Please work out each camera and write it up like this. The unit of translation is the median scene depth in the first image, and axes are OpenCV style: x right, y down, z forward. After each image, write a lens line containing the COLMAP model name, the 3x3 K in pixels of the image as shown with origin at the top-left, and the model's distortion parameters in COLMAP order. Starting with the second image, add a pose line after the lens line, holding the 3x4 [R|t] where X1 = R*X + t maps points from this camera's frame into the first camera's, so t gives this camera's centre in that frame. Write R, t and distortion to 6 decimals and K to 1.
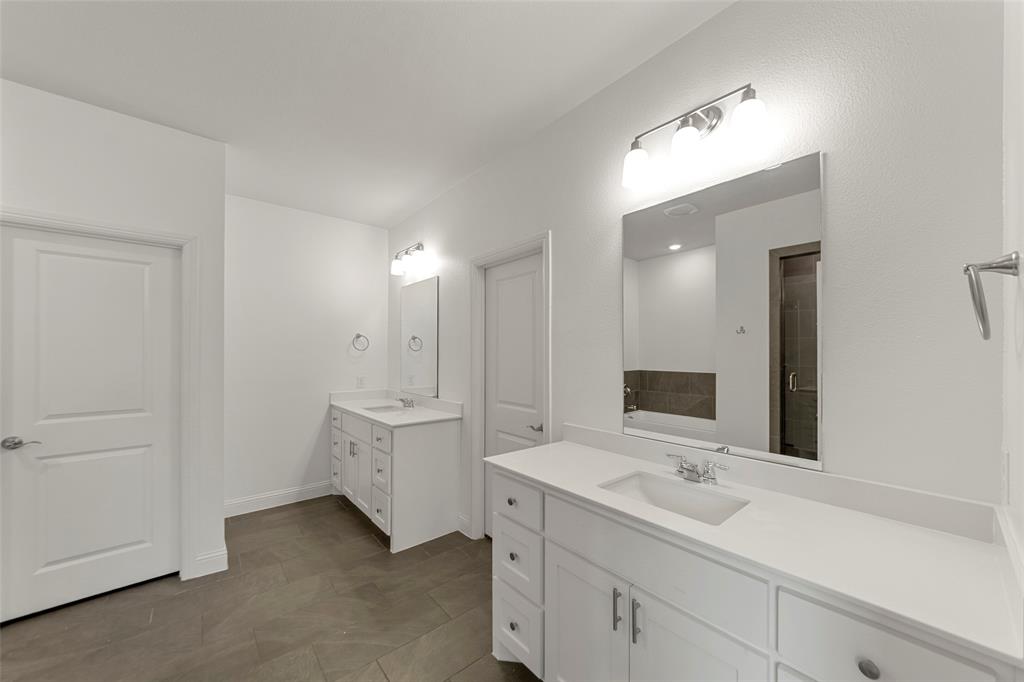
lens RADIAL K [[369.7, 0, 518.8], [0, 369.7, 355.5], [0, 0, 1]] dist [-0.001308, -0.000068]
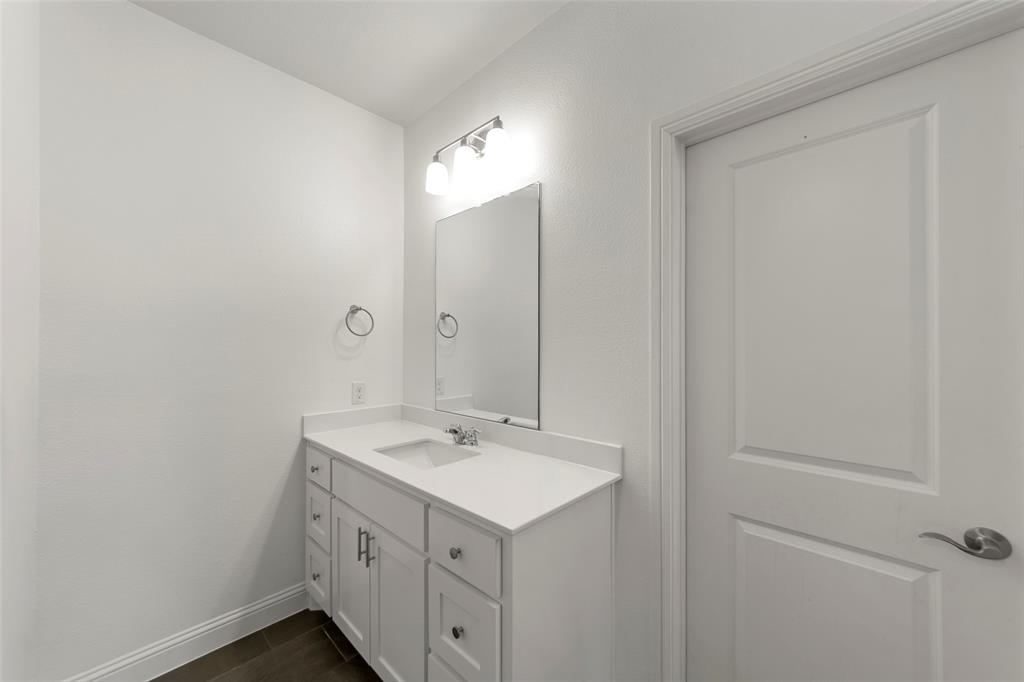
lens RADIAL K [[377.8, 0, 512.8], [0, 377.8, 349.6], [0, 0, 1]] dist [0.001033, -0.000055]
pose [[0.995618, -0.003174, 0.093464, -0.277503], [0.002989, 0.999993, 0.002129, 0.006700], [-0.093470, -0.001841, 0.995620, 0.461756]]
